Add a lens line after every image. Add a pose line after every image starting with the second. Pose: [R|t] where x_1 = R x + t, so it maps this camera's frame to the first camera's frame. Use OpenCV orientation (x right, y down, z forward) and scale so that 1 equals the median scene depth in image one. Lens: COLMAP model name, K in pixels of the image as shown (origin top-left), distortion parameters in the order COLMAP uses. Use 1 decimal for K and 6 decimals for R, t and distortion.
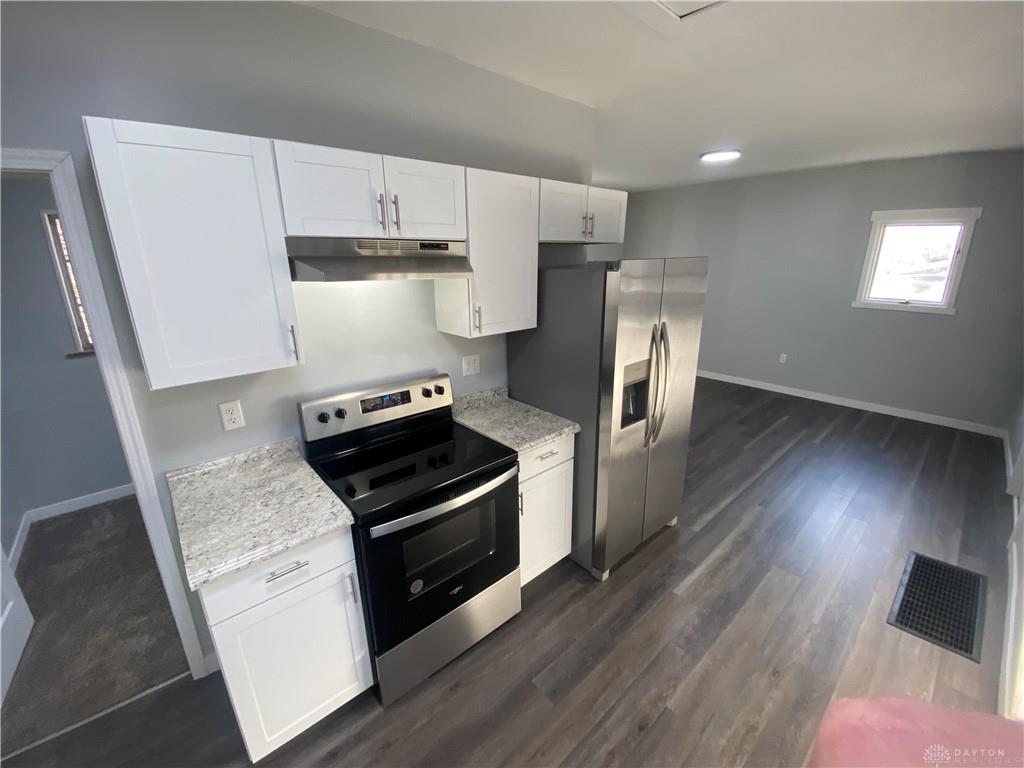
lens RADIAL K [[421.0, 0, 512.0], [0, 421.0, 384.0], [0, 0, 1]] dist [0.017168, -0.022044]
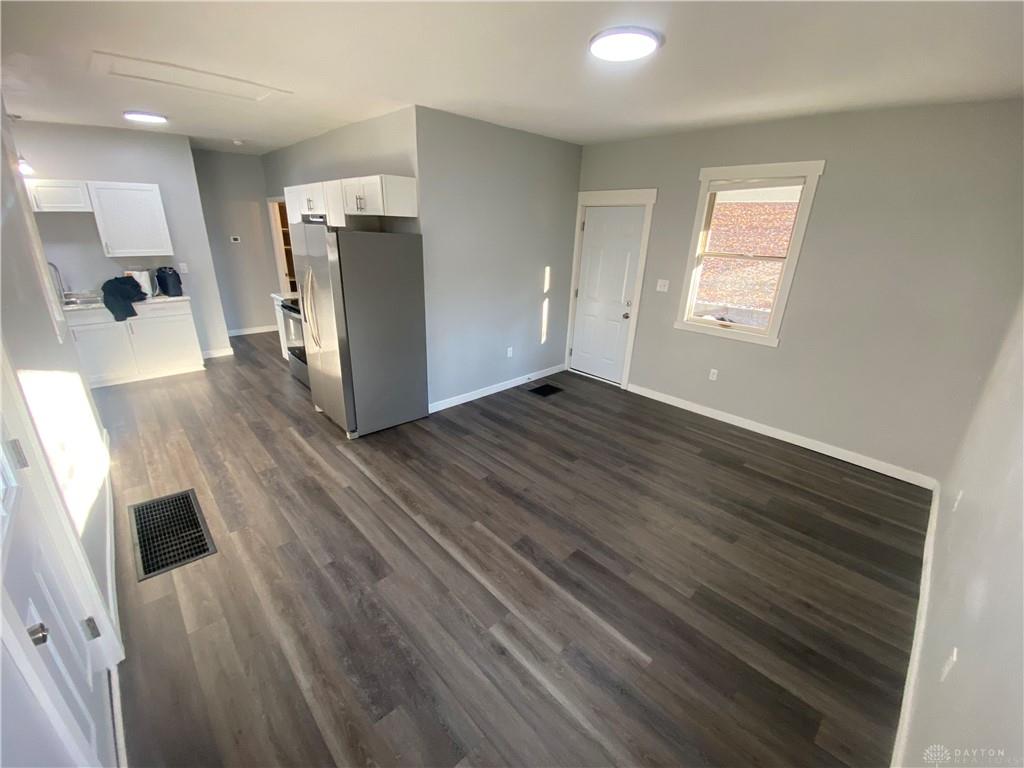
lens RADIAL K [[421.0, 0, 512.0], [0, 421.0, 384.0], [0, 0, 1]] dist [0.017168, -0.022044]
pose [[0.028041, 0.367240, -0.929703, 1.384061], [-0.323209, 0.883441, 0.339218, -0.371157], [0.945912, 0.290977, 0.143467, 1.117422]]
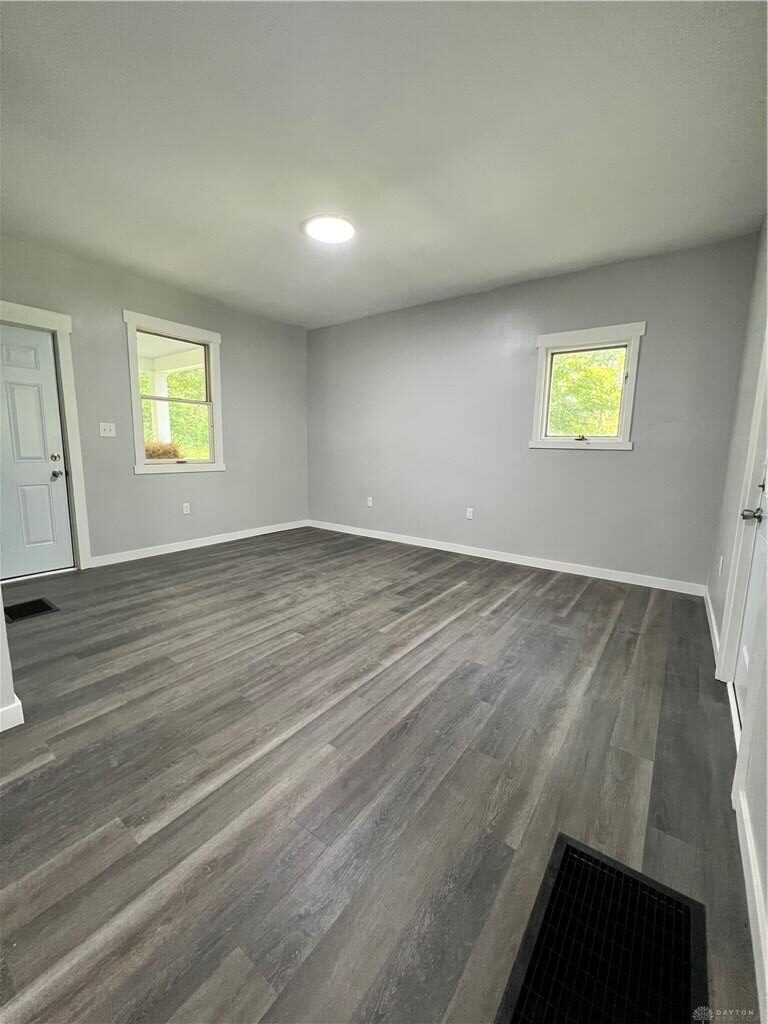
lens RADIAL K [[408.6, 0, 394.5], [0, 408.6, 509.6], [0, 0, 1]] dist [0.000409, 0.000120]
pose [[0.974519, -0.004248, 0.224266, 0.532975], [0.035356, 0.990231, -0.134878, 0.062053], [-0.221503, 0.139371, 0.965149, 0.423208]]
